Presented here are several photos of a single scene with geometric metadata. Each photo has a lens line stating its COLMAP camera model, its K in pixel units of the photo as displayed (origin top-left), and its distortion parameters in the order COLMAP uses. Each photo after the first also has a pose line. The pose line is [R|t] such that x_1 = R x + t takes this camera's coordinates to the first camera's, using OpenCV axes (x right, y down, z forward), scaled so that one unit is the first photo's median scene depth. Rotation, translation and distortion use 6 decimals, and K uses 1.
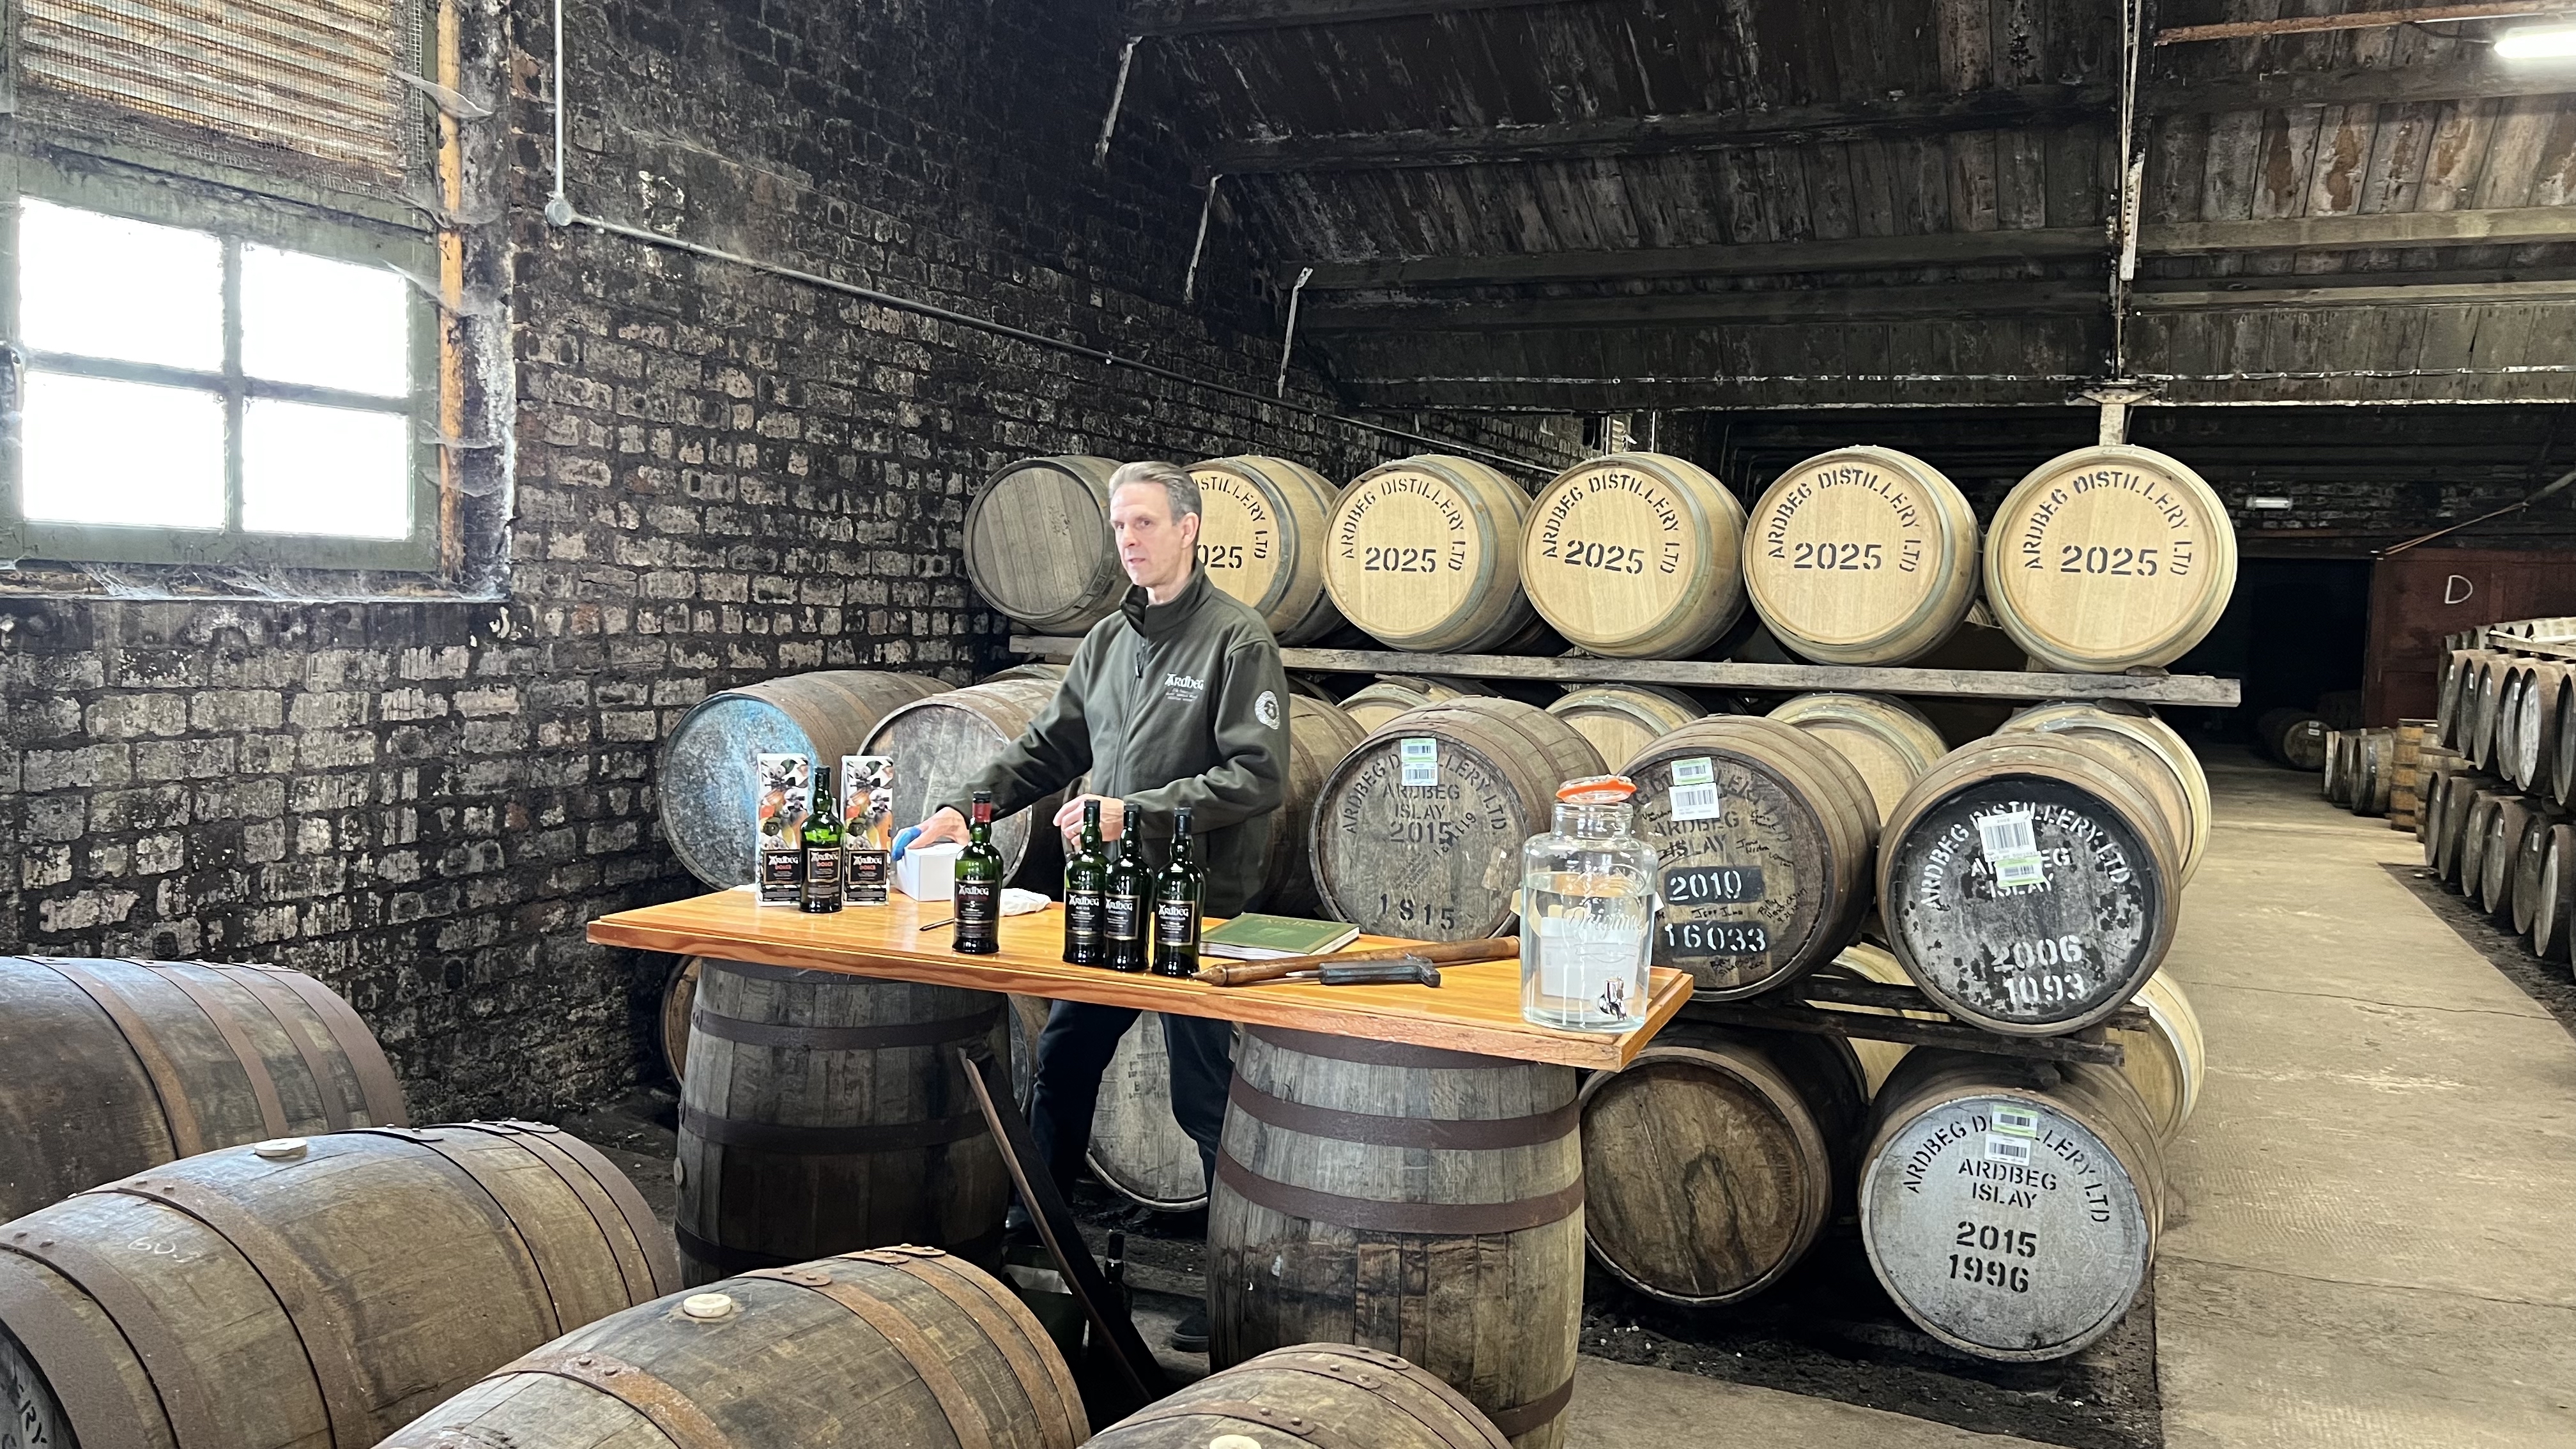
lens RADIAL K [[1929.6, 0, 1277.5], [0, 1929.6, 727.8], [0, 0, 1]] dist [0.056055, -0.057797]
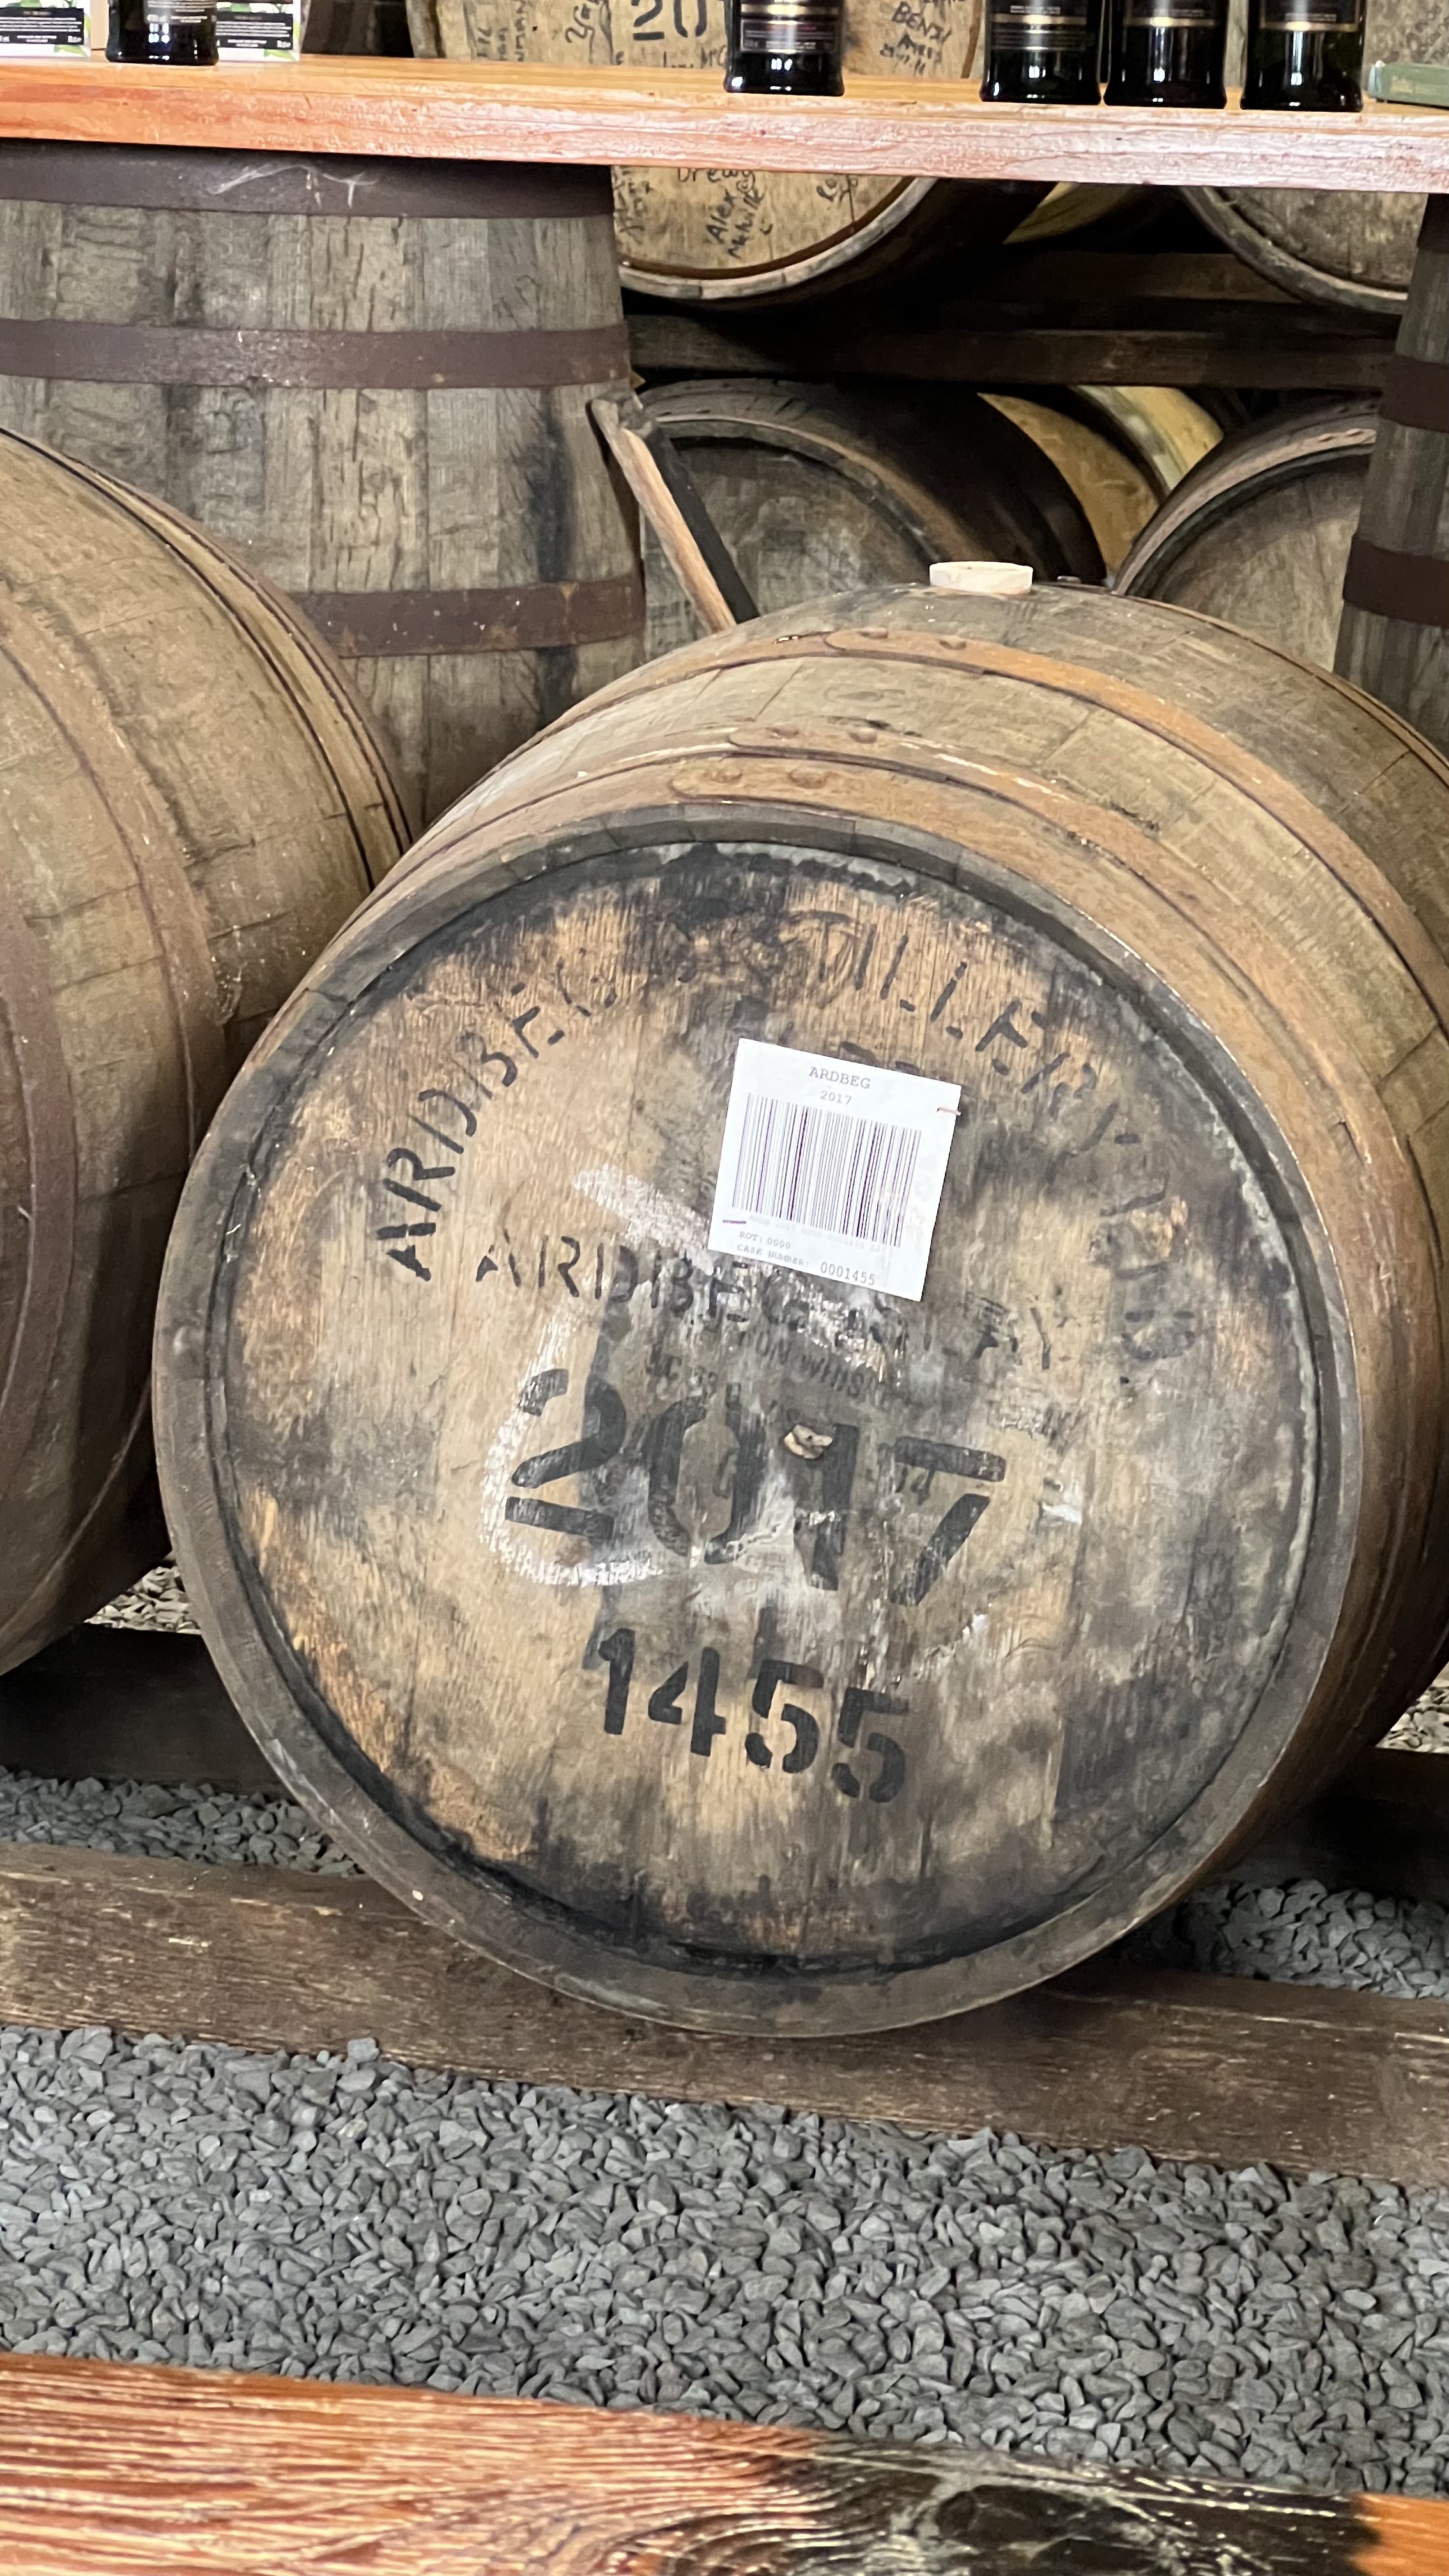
lens RADIAL K [[5721.6, 0, 721.9], [0, 5721.6, 1307.2], [0, 0, 1]] dist [0.241165, 0.000000]
pose [[0.977296, -0.058496, 0.203644, -0.300602], [0.023837, 0.985387, 0.168654, 0.117420], [-0.210534, -0.159970, 0.964409, -0.114328]]
